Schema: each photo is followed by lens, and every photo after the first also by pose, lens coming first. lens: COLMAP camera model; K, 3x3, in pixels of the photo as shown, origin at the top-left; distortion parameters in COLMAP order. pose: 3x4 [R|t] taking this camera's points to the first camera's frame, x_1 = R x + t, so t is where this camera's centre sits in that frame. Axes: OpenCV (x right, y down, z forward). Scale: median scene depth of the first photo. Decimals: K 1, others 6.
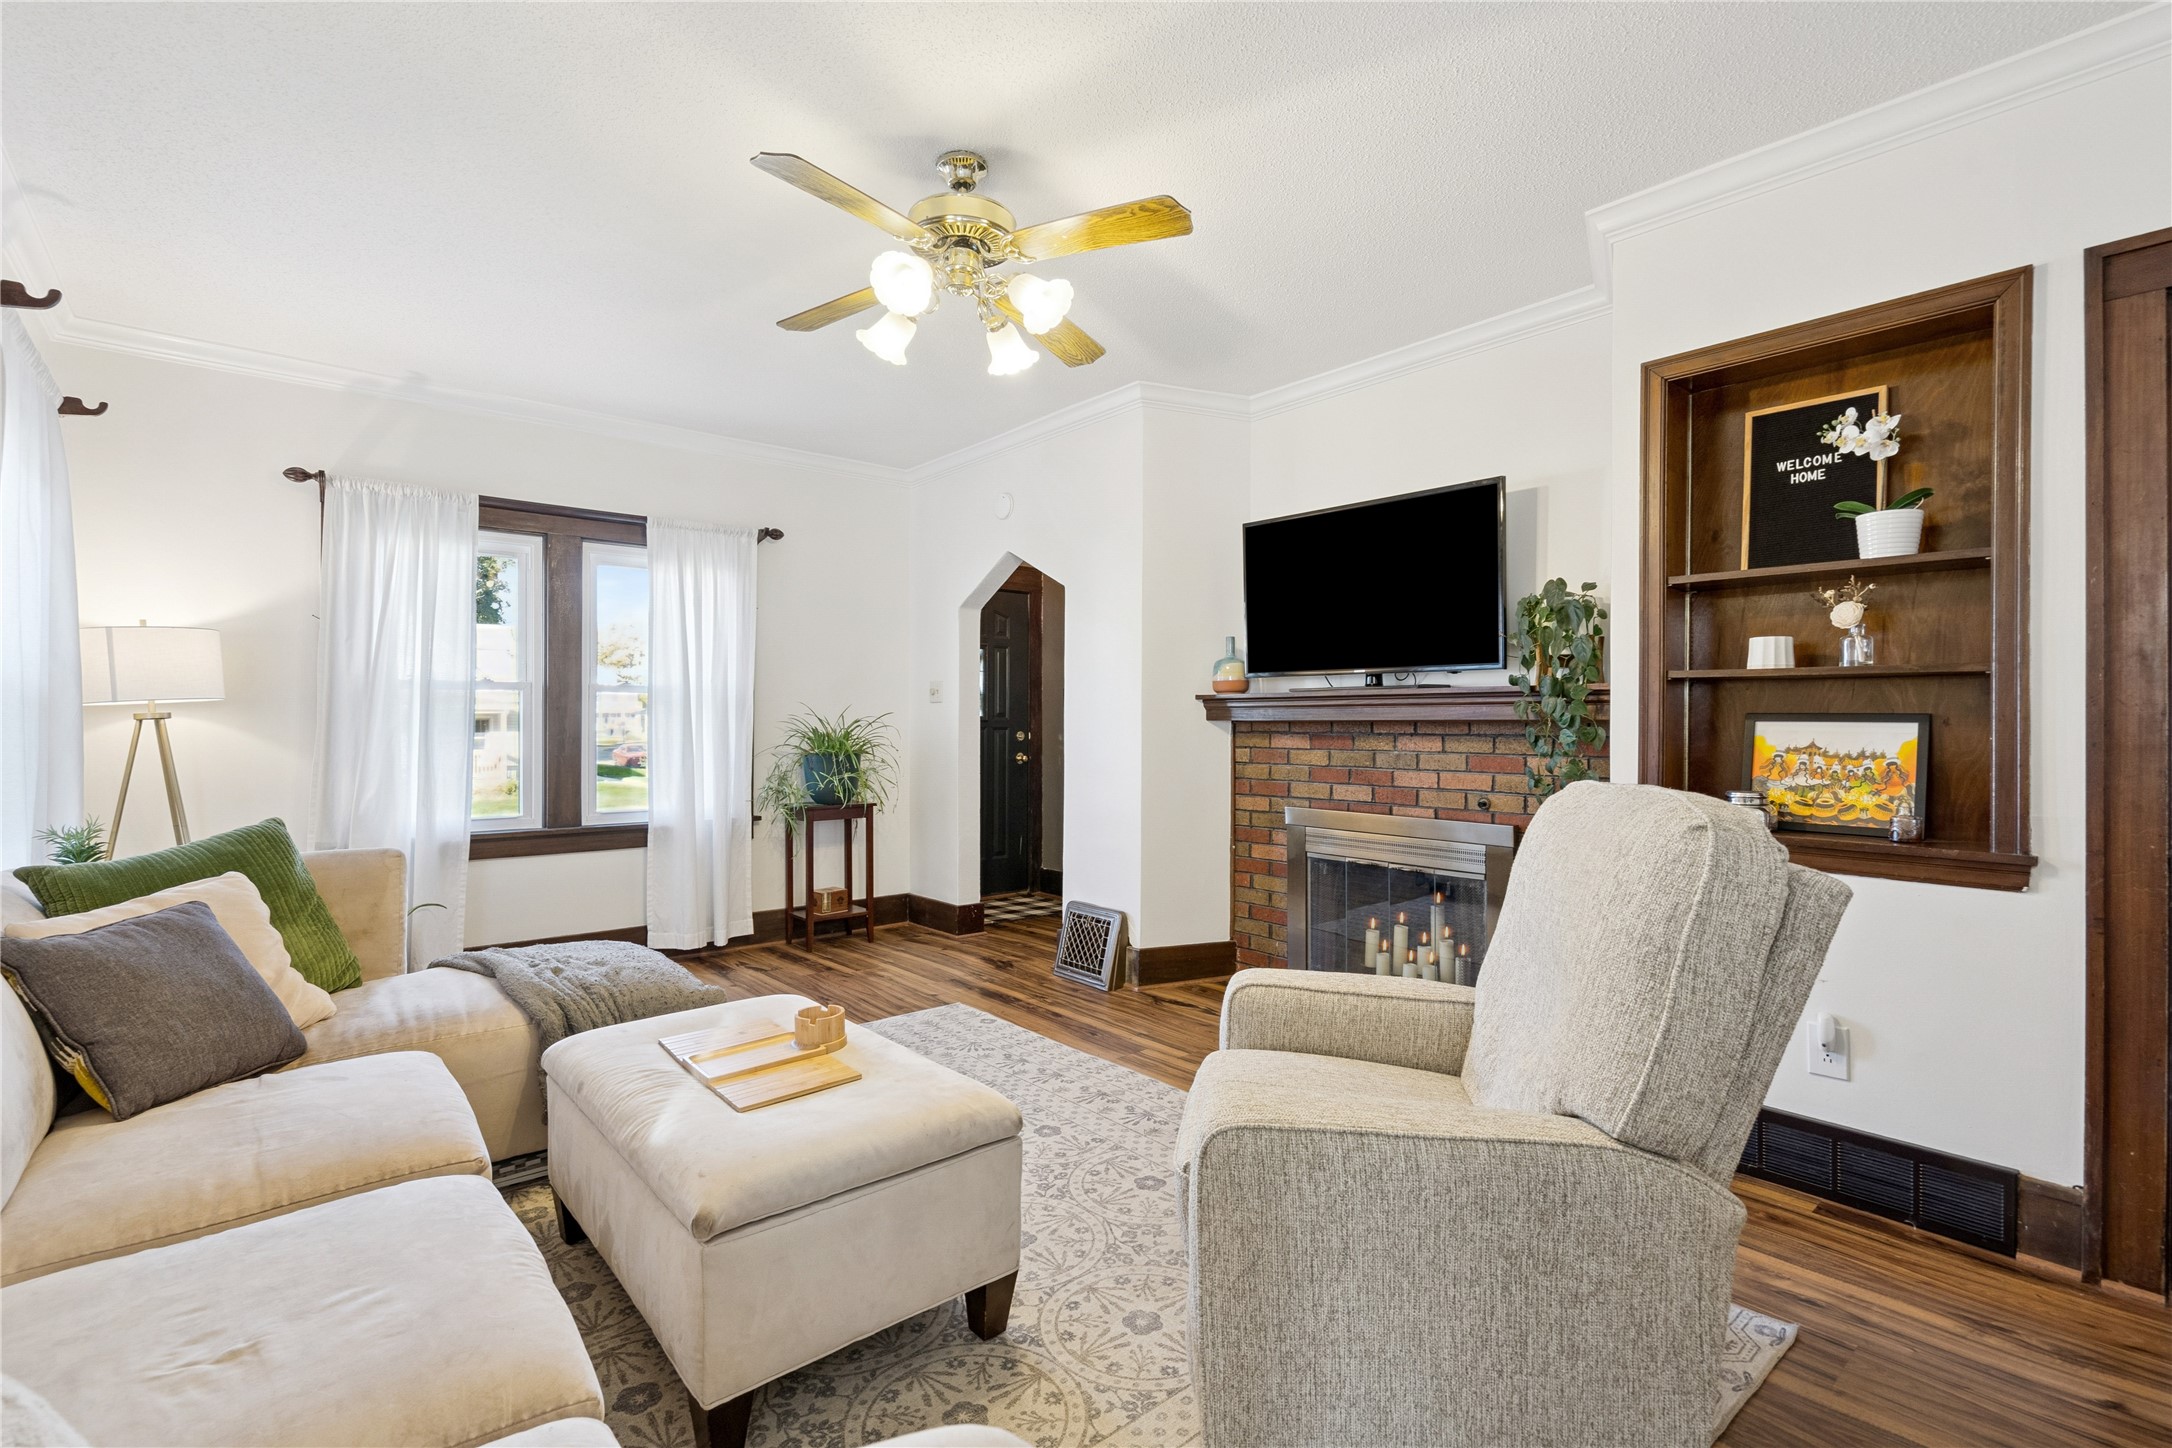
lens RADIAL K [[990.5, 0, 1068.2], [0, 990.5, 721.3], [0, 0, 1]] dist [-0.003991, 0.000134]
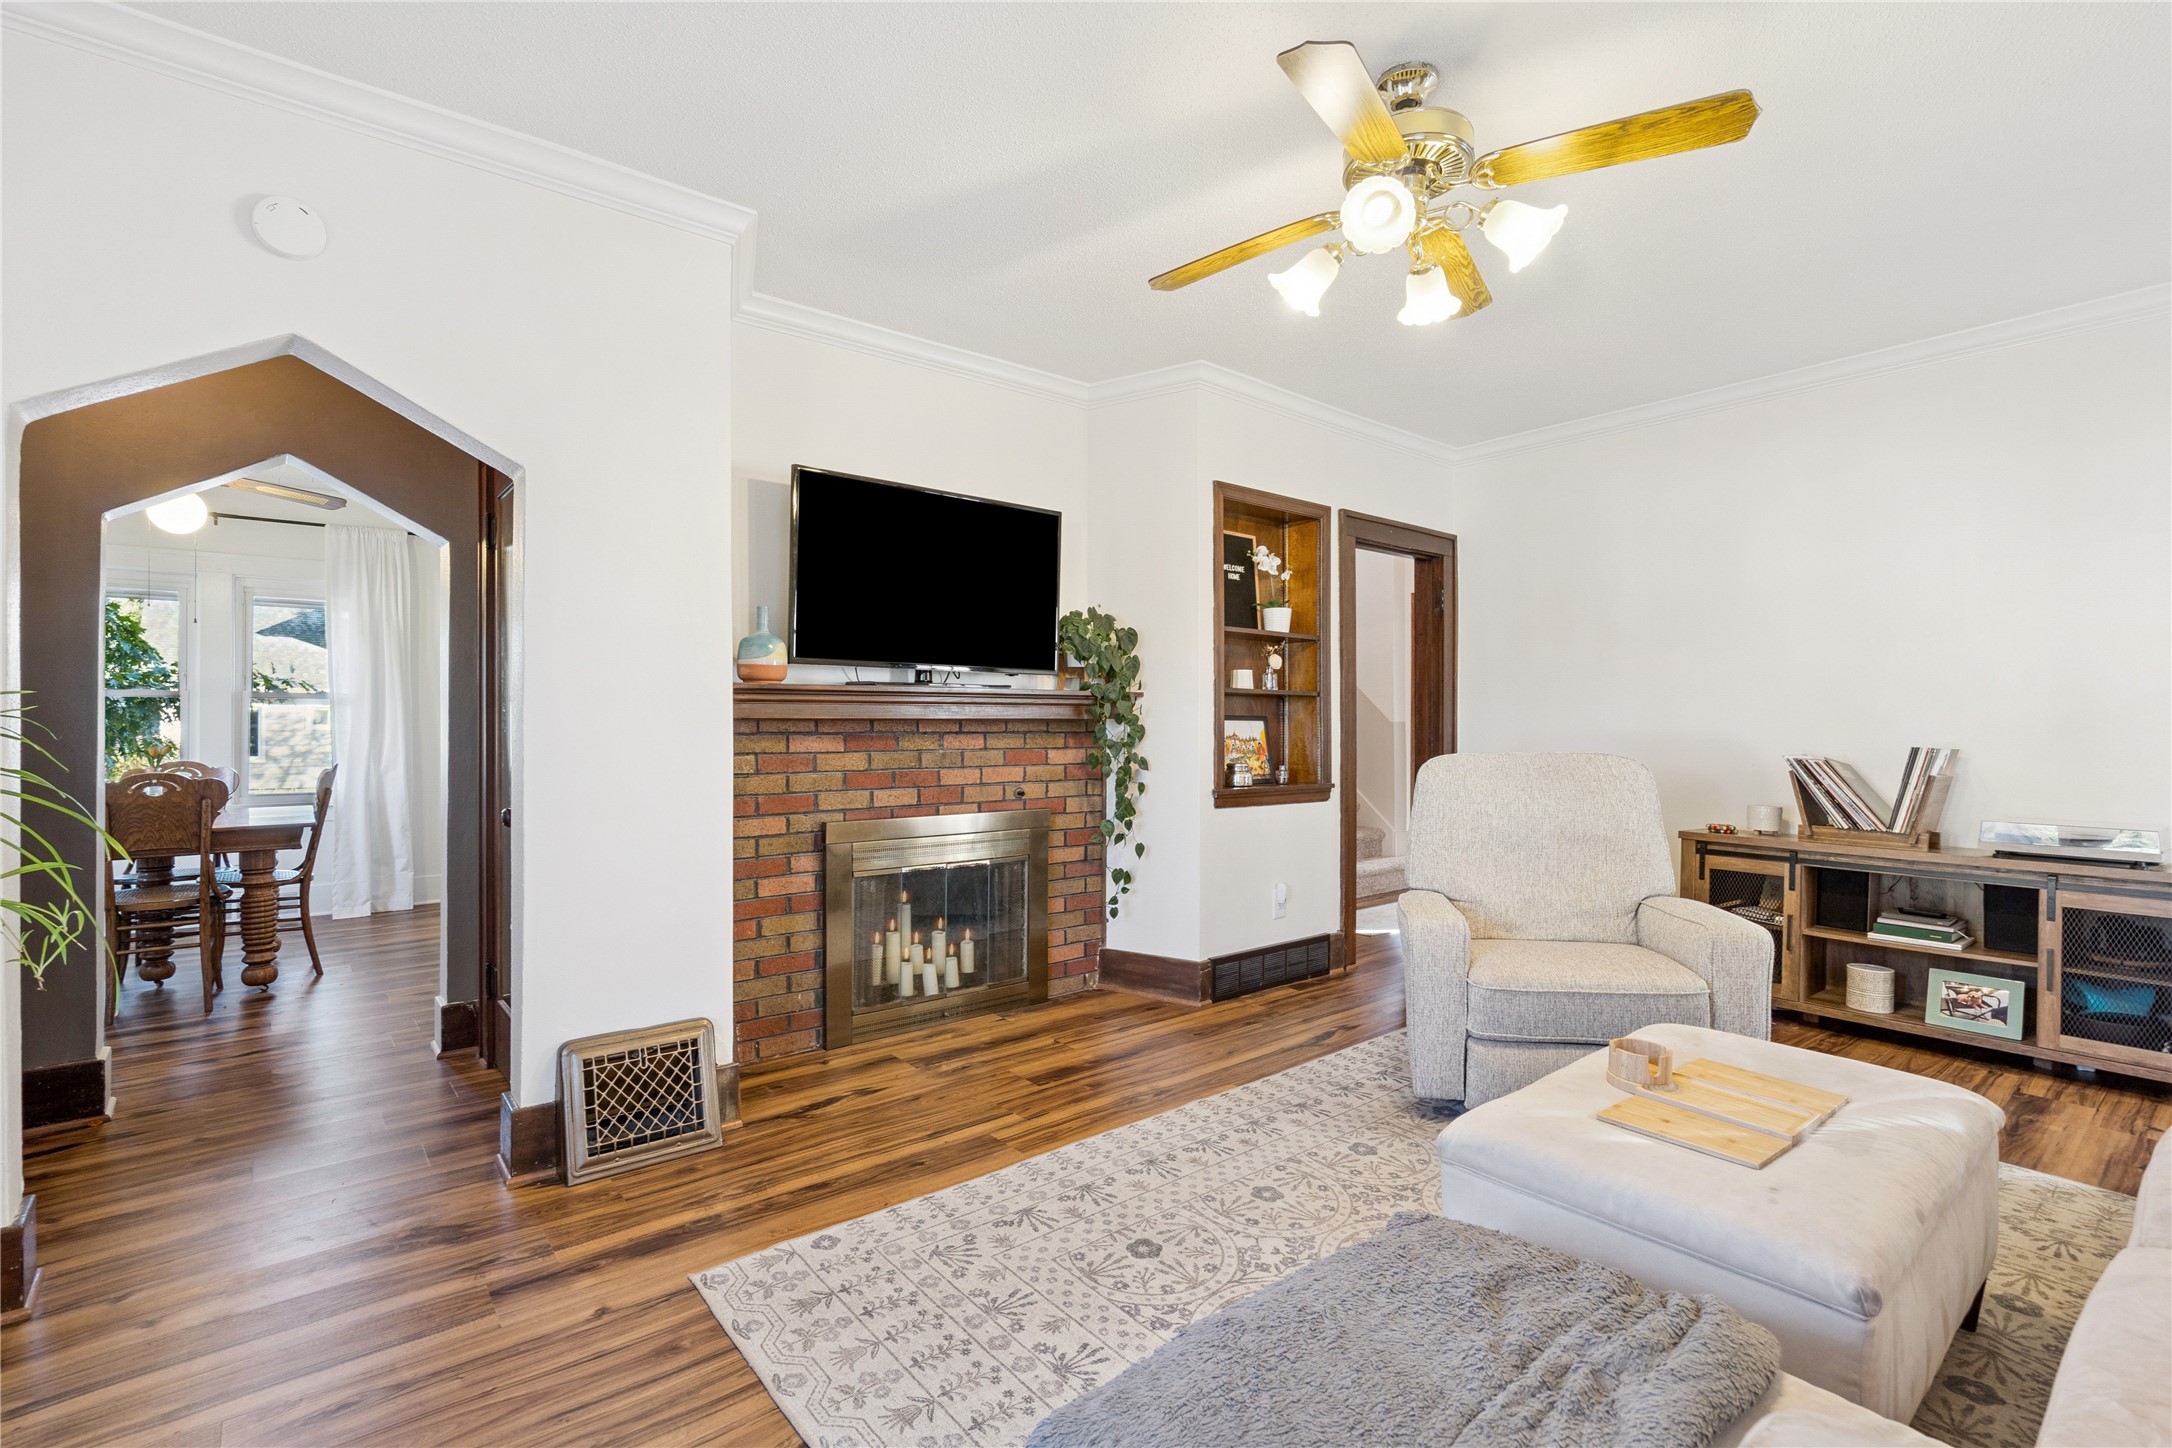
lens RADIAL K [[990.5, 0, 1064.7], [0, 990.5, 725.0], [0, 0, 1]] dist [-0.003991, 0.000134]
pose [[0.016722, -0.005564, 0.999845, -0.659830], [-0.001593, 0.999983, 0.005591, -0.000555], [-0.999859, -0.001687, 0.016713, 0.865564]]
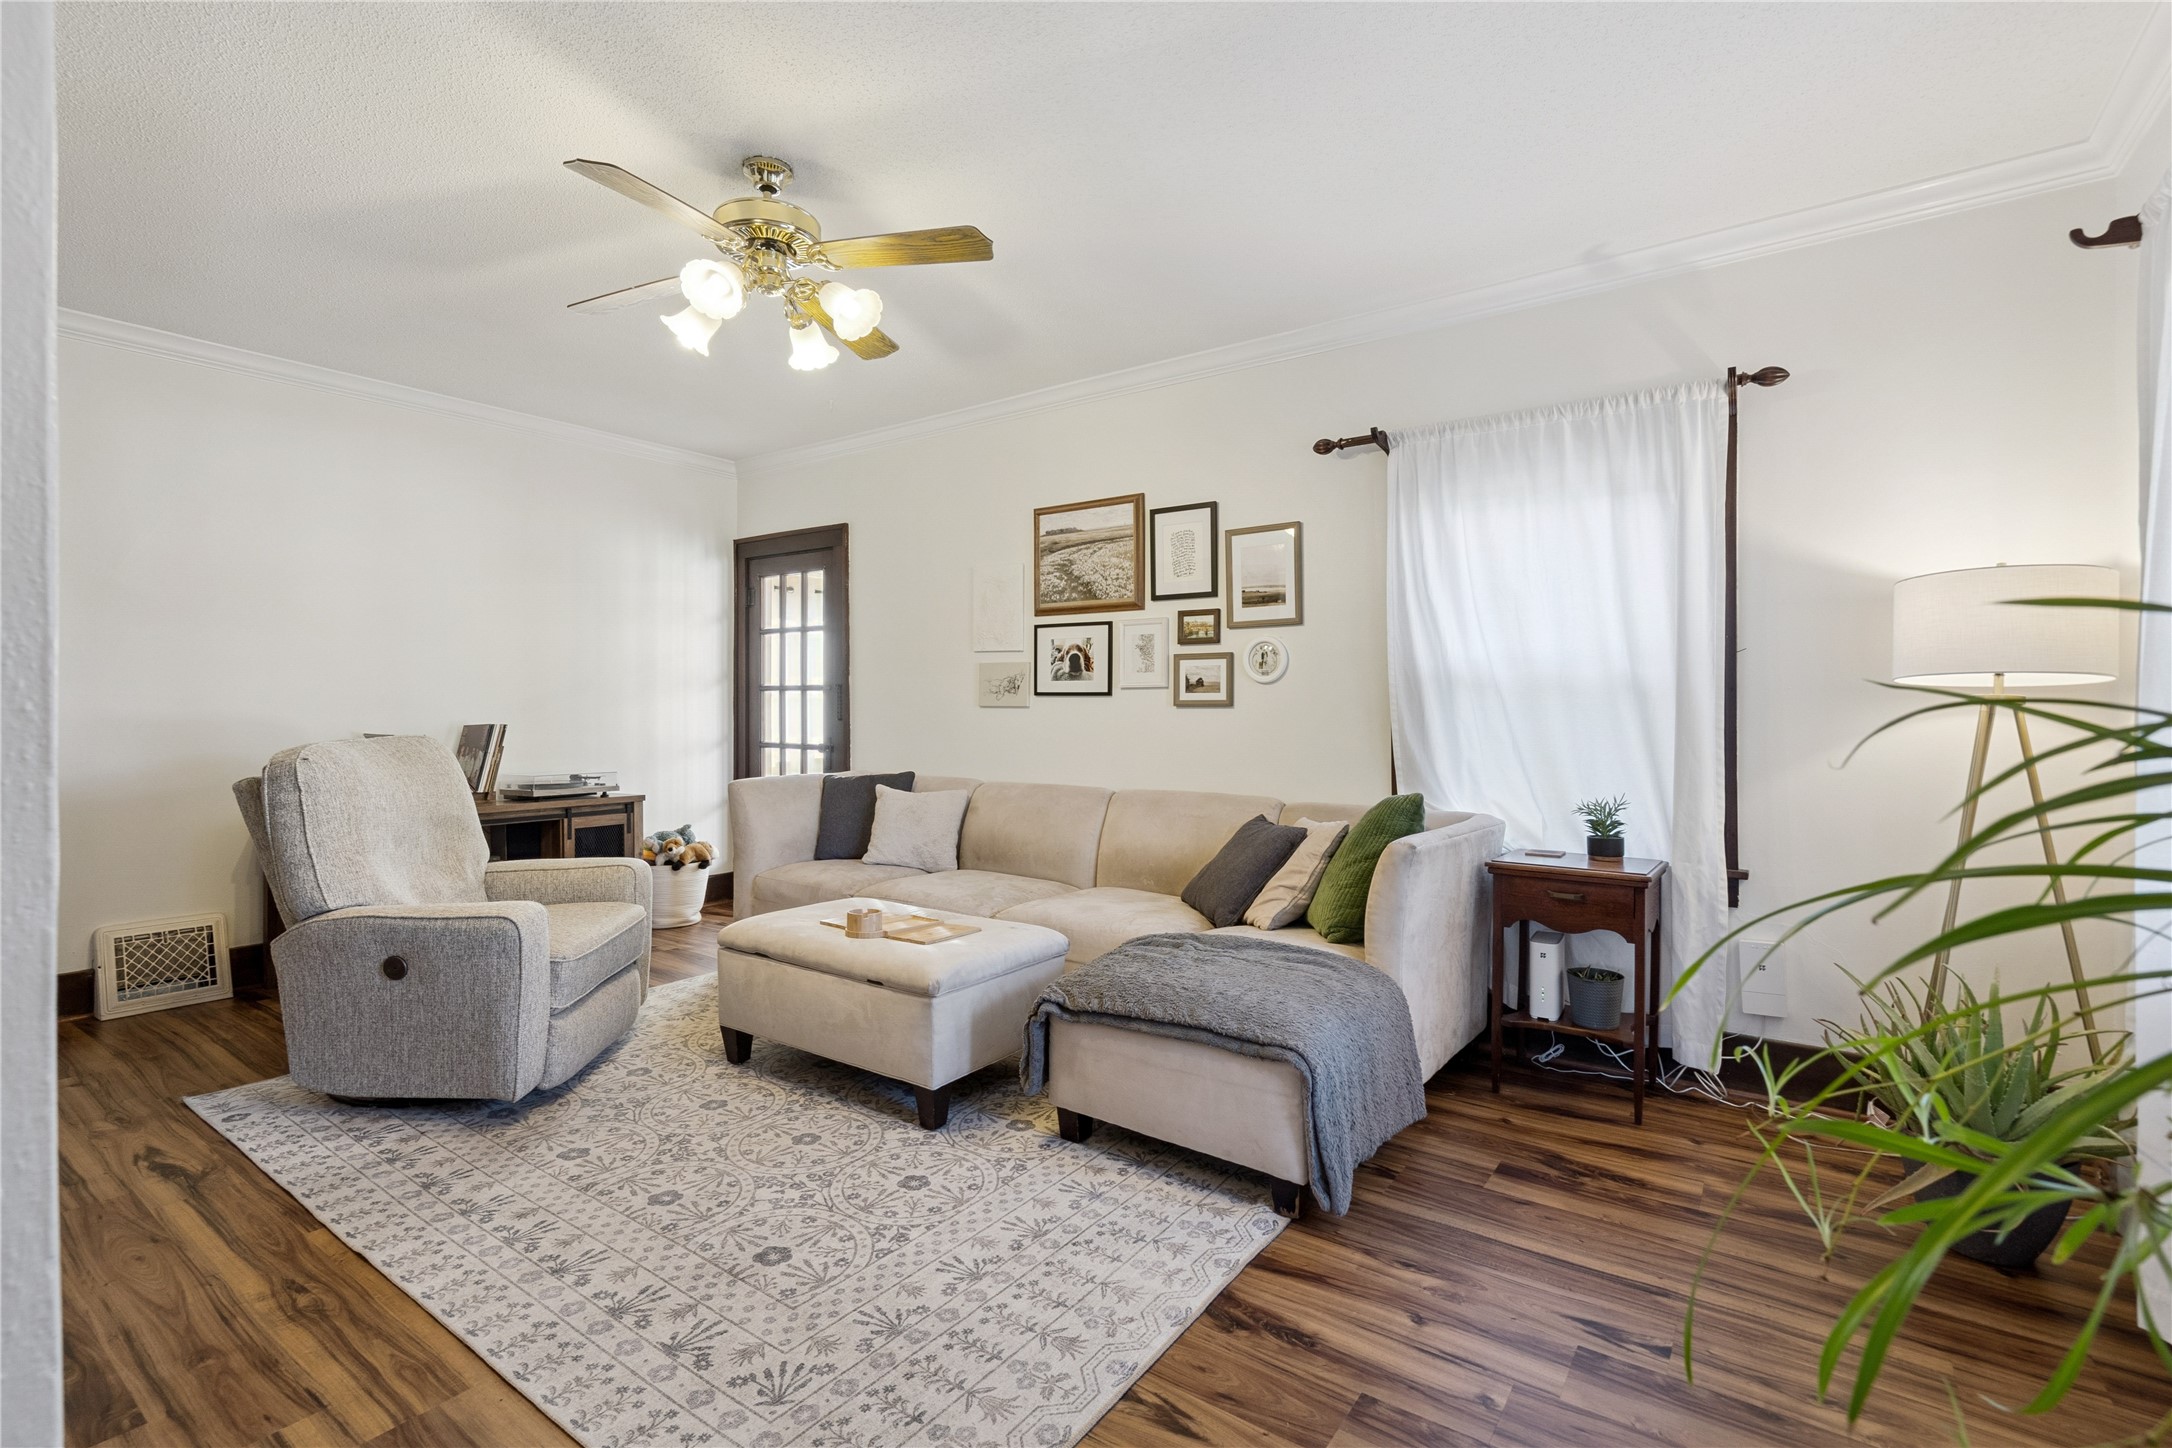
lens RADIAL K [[990.5, 0, 1077.8], [0, 990.5, 716.1], [0, 0, 1]] dist [-0.003991, 0.000134]
pose [[-0.967857, -0.002794, -0.251486, -0.108891], [-0.005271, 0.999944, 0.009176, -0.000706], [0.251446, 0.010207, -0.967818, 1.404692]]
